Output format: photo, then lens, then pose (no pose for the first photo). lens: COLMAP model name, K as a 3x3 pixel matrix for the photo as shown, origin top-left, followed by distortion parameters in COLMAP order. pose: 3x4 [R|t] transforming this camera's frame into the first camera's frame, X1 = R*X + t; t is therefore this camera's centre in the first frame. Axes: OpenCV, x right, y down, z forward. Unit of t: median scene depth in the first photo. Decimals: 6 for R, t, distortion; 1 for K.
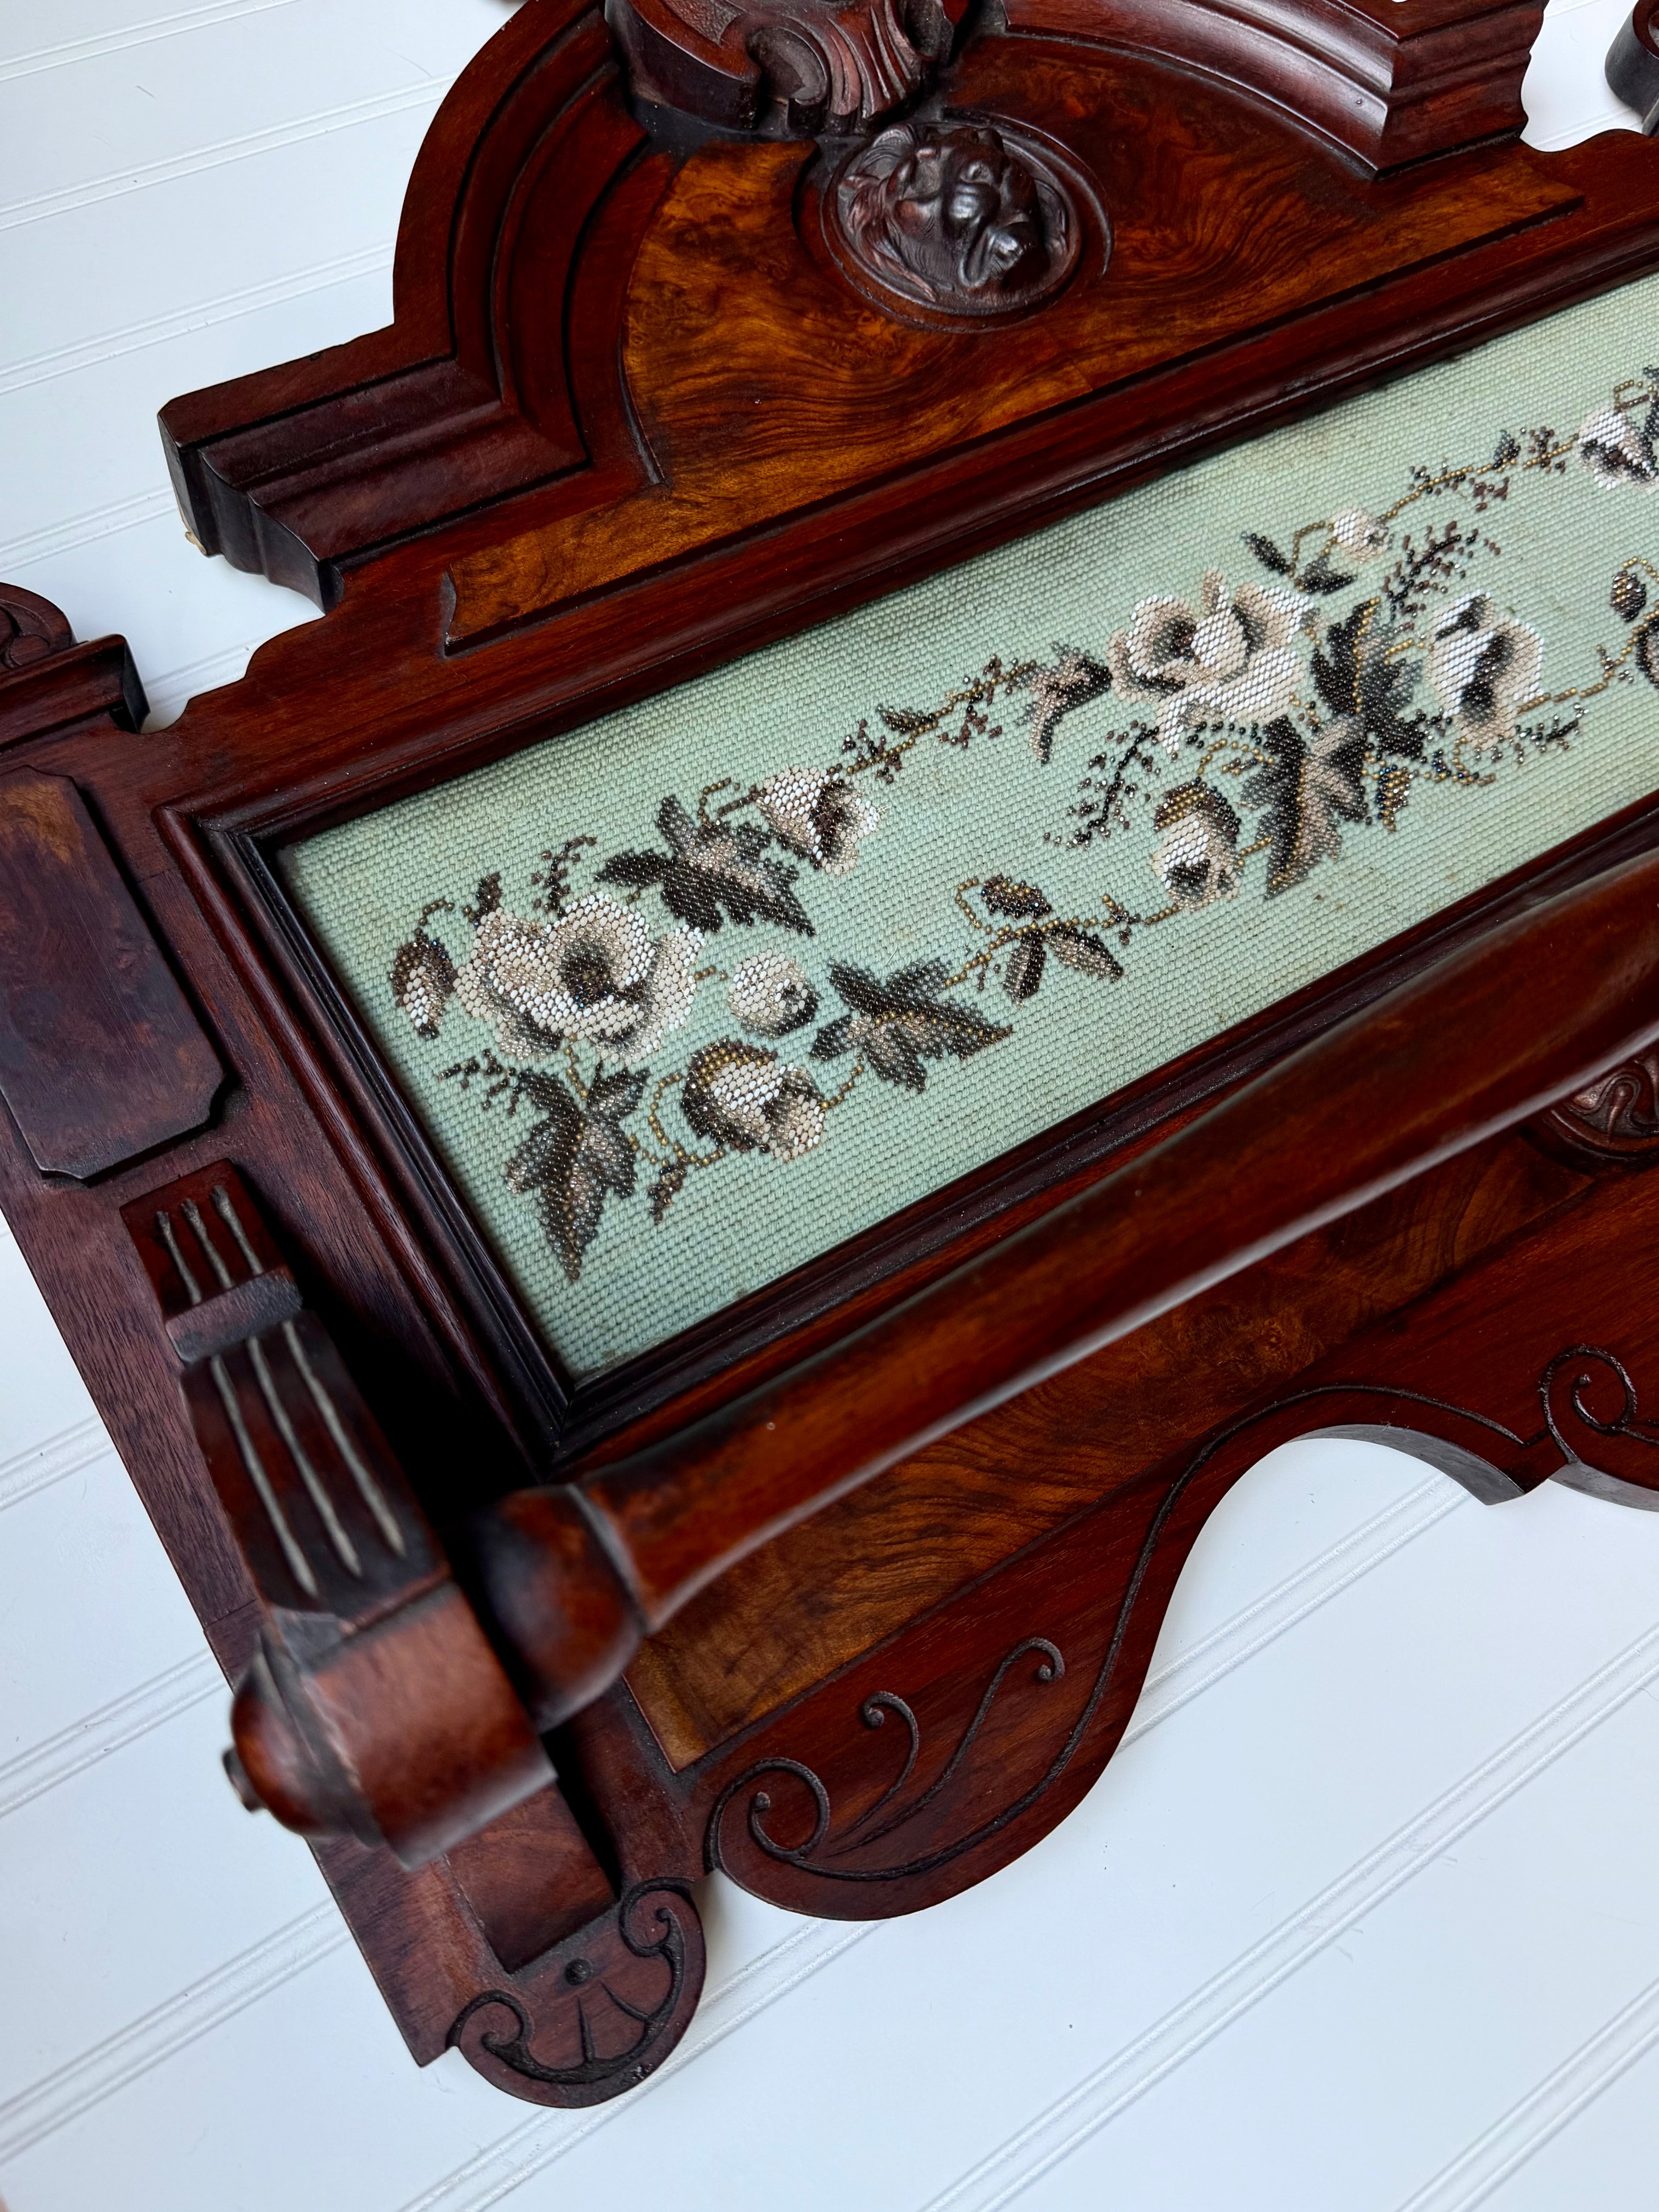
lens RADIAL K [[1723.0, 0, 823.9], [0, 1723.0, 1108.5], [0, 0, 1]] dist [0.163049, -0.381488]
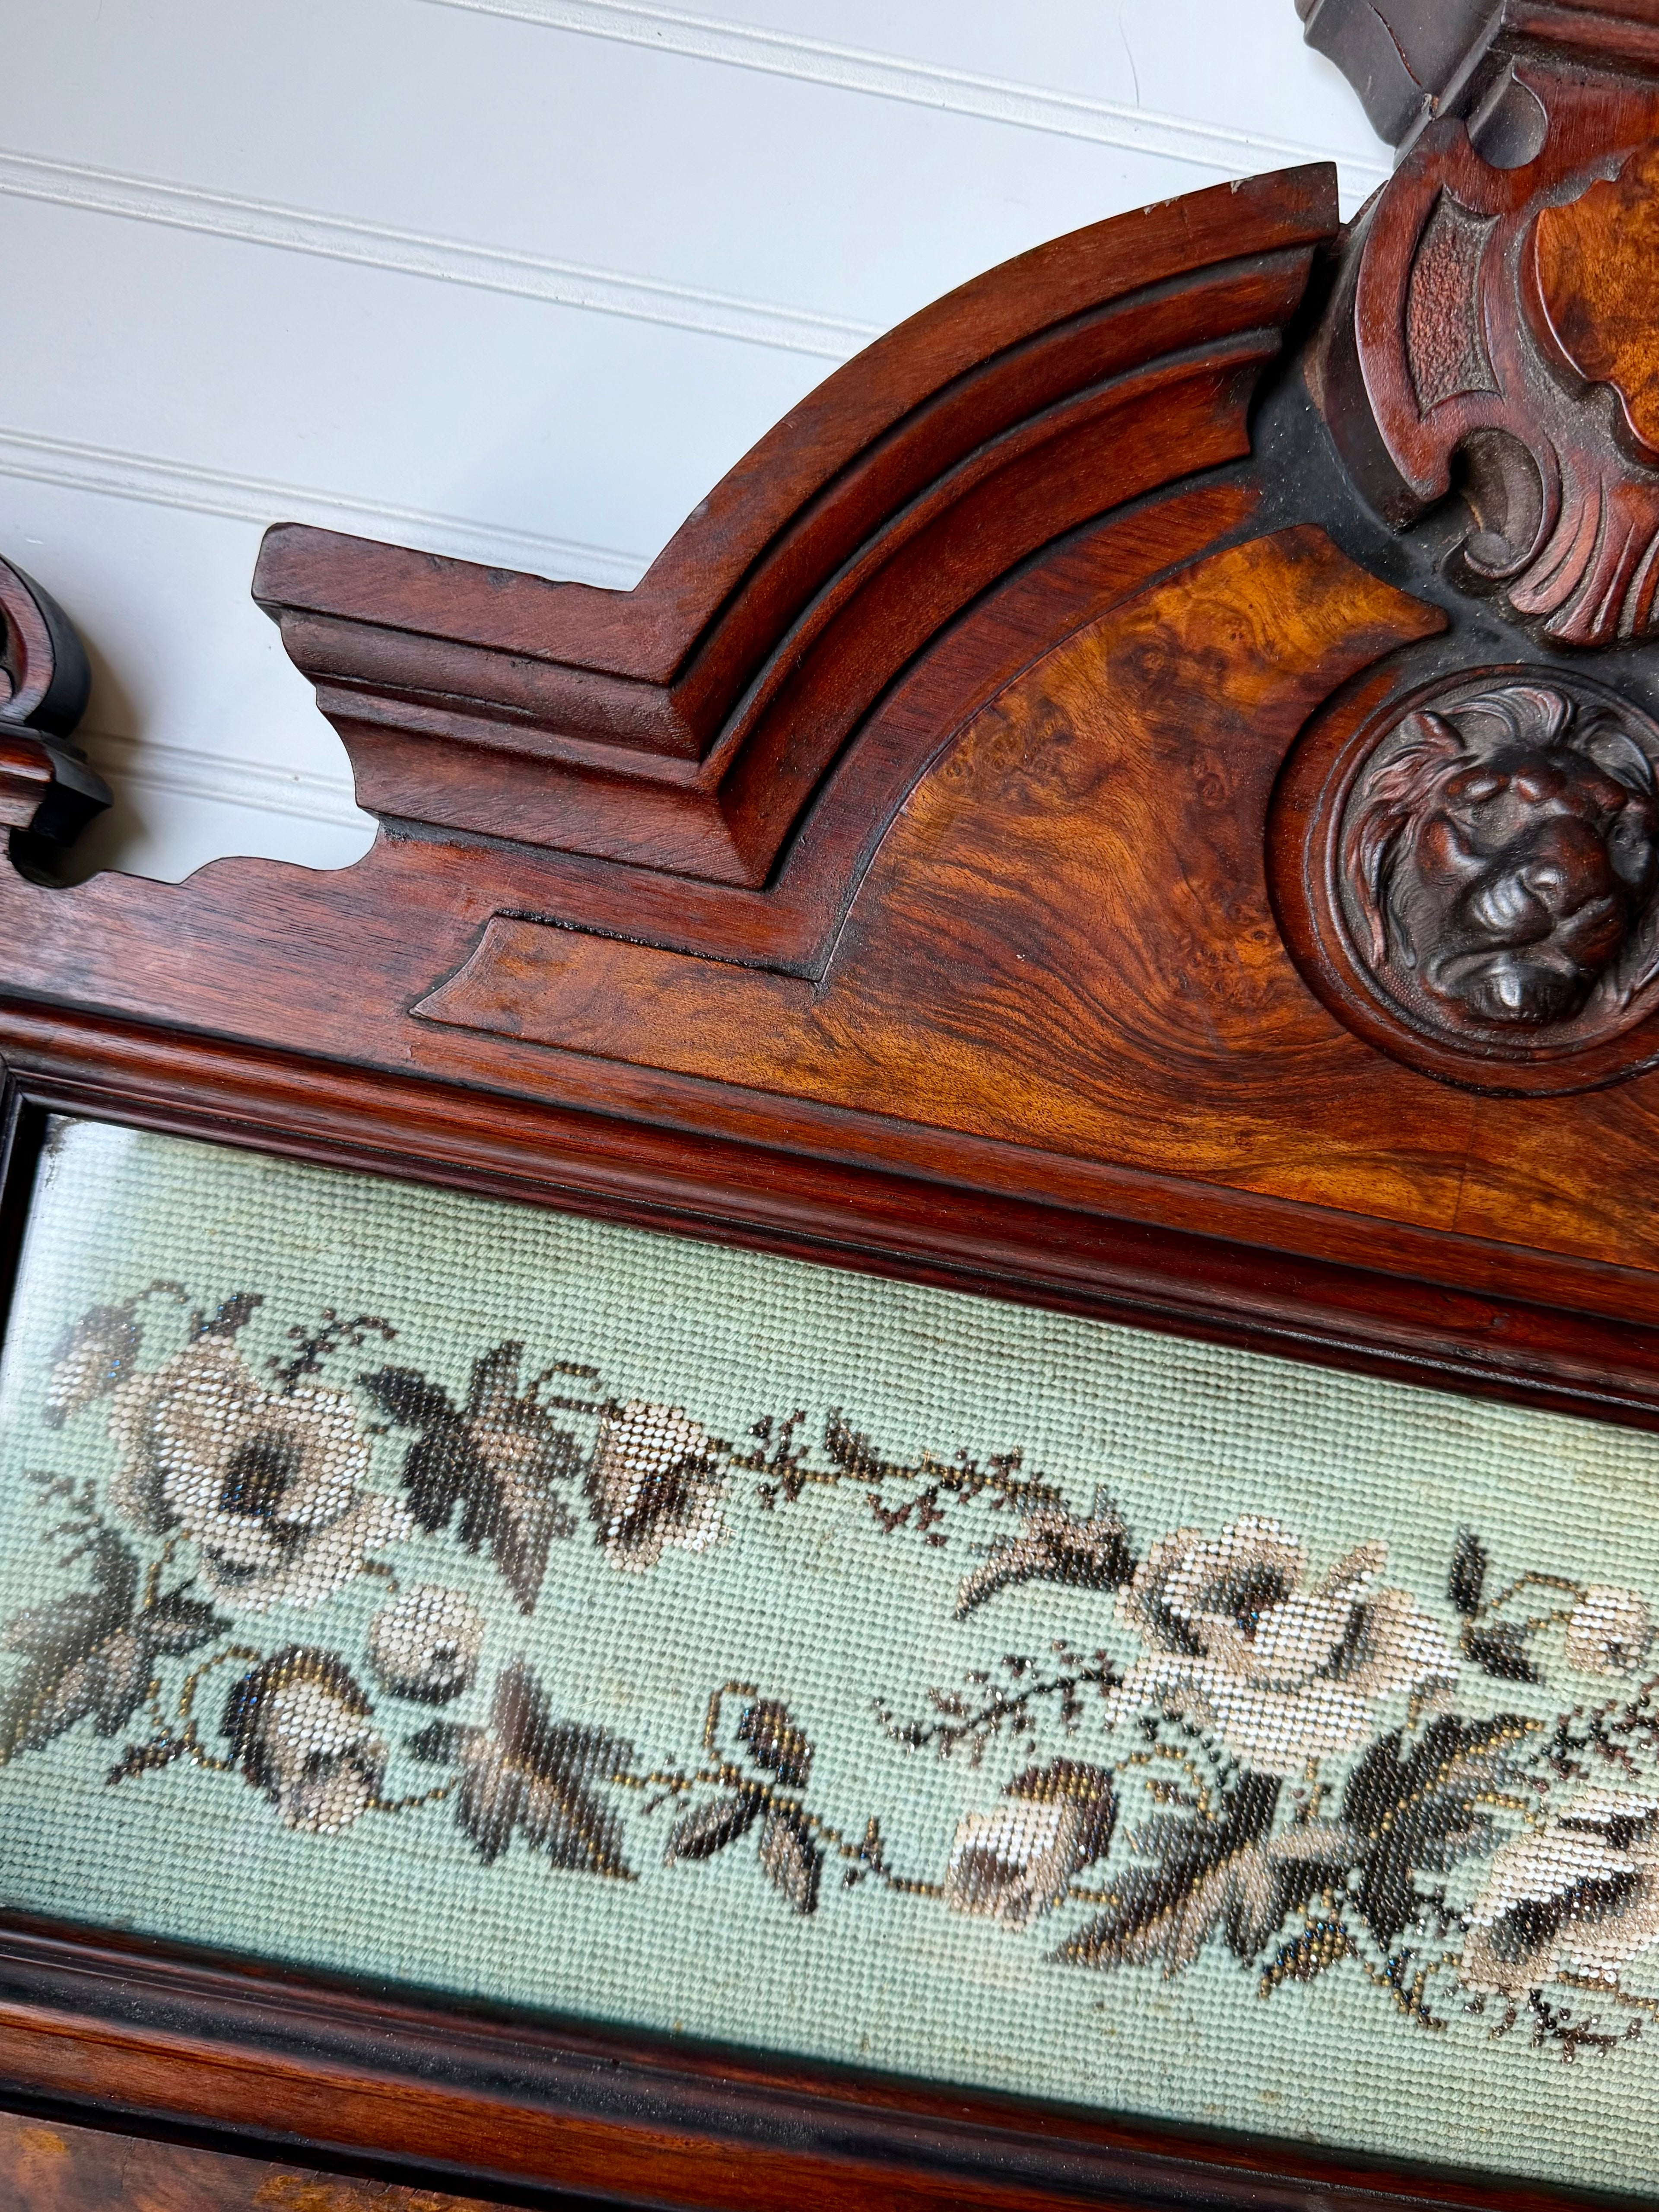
lens RADIAL K [[1738.5, 0, 834.3], [0, 1738.5, 1102.3], [0, 0, 1]] dist [0.195718, -0.542200]
pose [[0.728993, 0.674801, -0.114945, 0.029397], [-0.610620, 0.716950, 0.336342, -0.594039], [0.309374, -0.175003, 0.934699, 0.340933]]
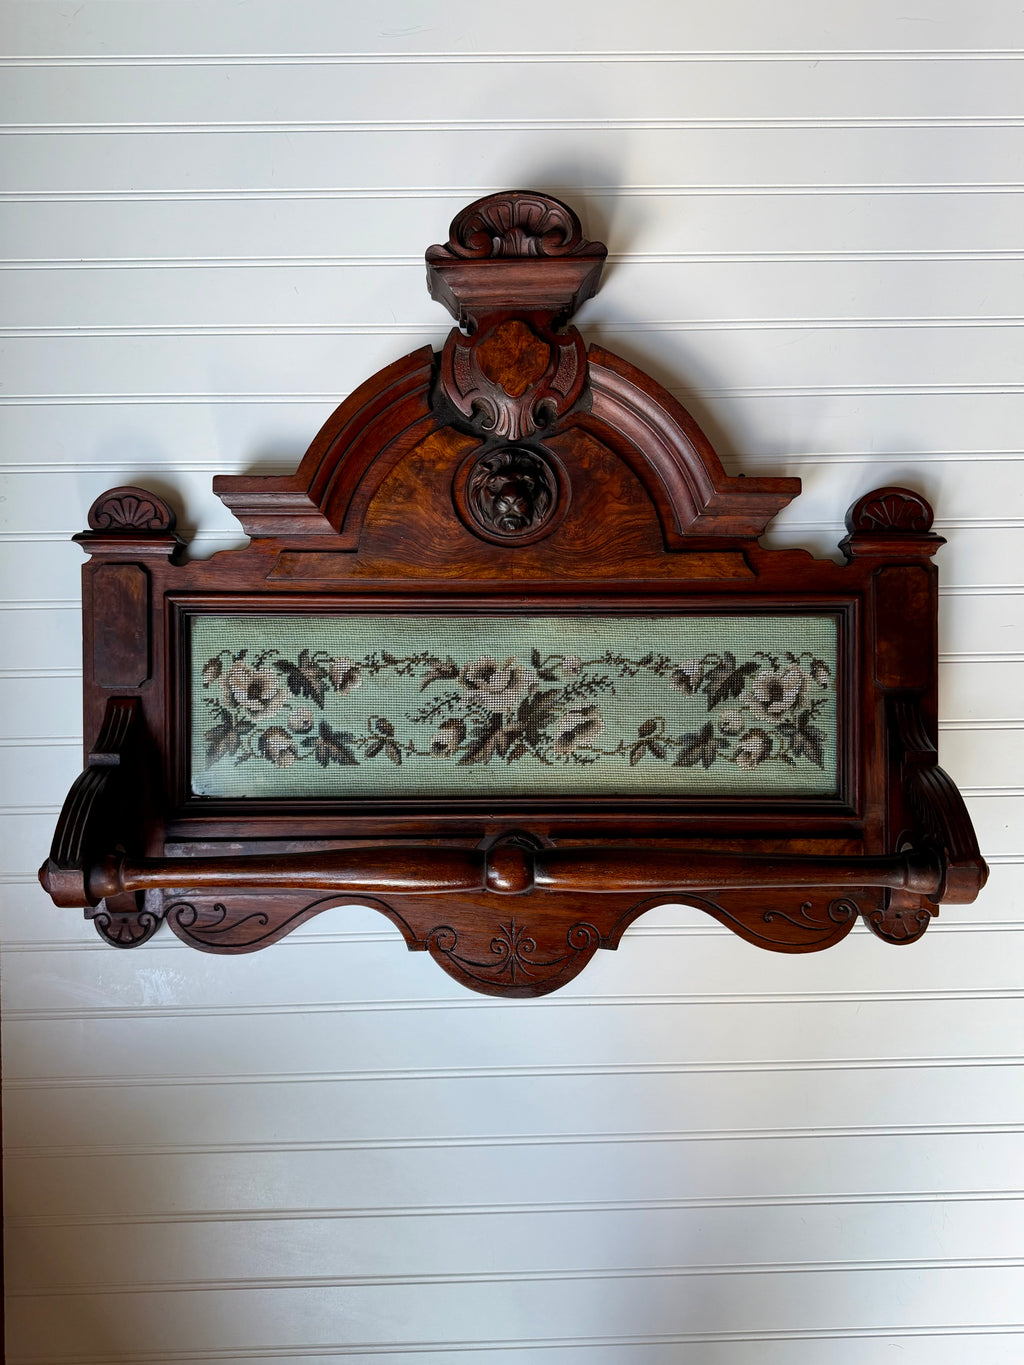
lens RADIAL K [[1058.6, 0, 511.6], [0, 1058.6, 680.9], [0, 0, 1]] dist [0.202239, -0.503552]
pose [[0.846115, 0.516941, -0.129854, 0.526506], [-0.444833, 0.819086, 0.362245, -1.024269], [0.293621, -0.248738, 0.922993, -0.753910]]
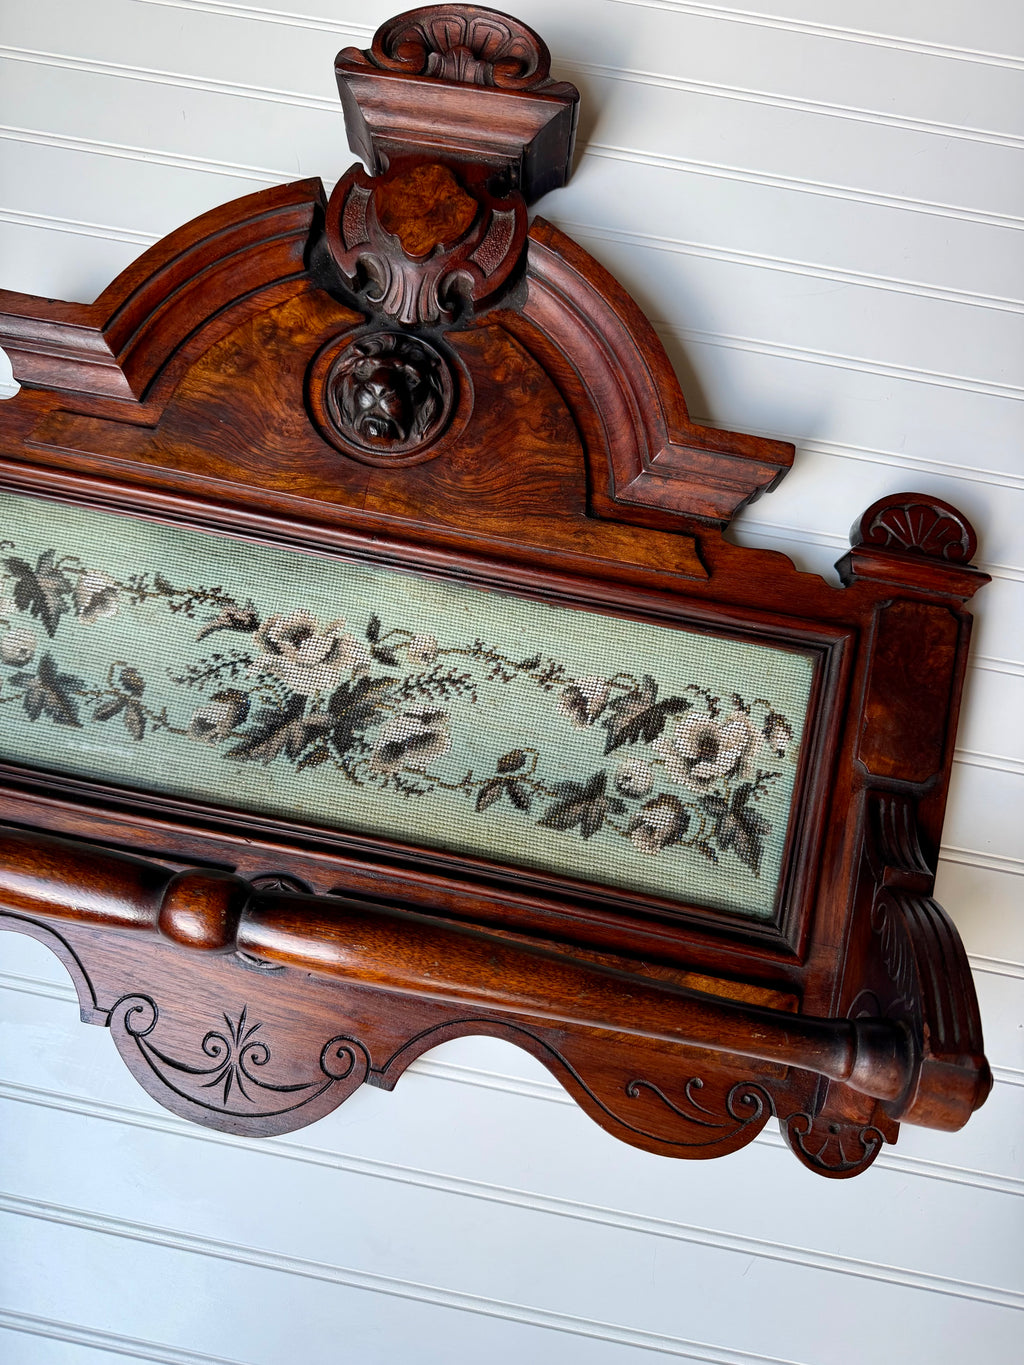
lens RADIAL K [[973.7, 0, 508.4], [0, 973.7, 685.1], [0, 0, 1]] dist [0.180072, -0.425033]
pose [[0.718646, 0.650695, -0.245243, 0.768133], [-0.595709, 0.758018, 0.265592, -0.740160], [0.358718, -0.044773, 0.932372, -0.006388]]
